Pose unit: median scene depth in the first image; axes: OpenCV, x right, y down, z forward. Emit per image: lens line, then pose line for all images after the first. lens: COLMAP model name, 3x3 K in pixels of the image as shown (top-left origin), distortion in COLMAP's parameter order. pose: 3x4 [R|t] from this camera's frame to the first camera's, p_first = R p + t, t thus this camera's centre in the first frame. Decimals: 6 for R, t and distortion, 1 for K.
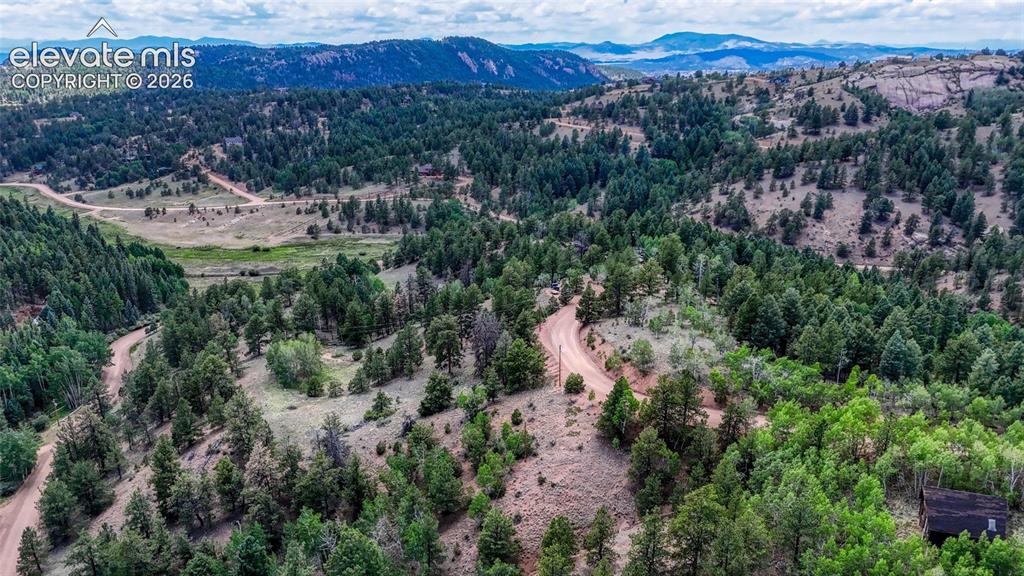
lens RADIAL K [[753.4, 0, 510.6], [0, 753.4, 282.4], [0, 0, 1]] dist [0.084829, -0.082589]
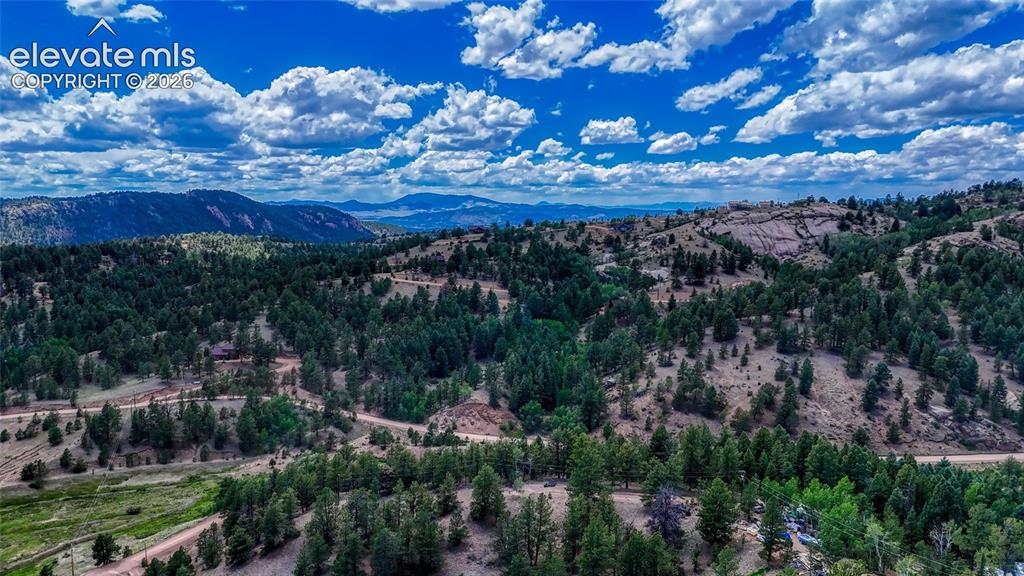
lens RADIAL K [[753.4, 0, 512.9], [0, 753.4, 280.3], [0, 0, 1]] dist [0.084829, -0.082589]
pose [[0.945811, -0.029883, 0.323338, -0.089896], [0.094280, 0.978133, -0.185384, -0.062259], [-0.310728, 0.205822, 0.927947, 0.279169]]
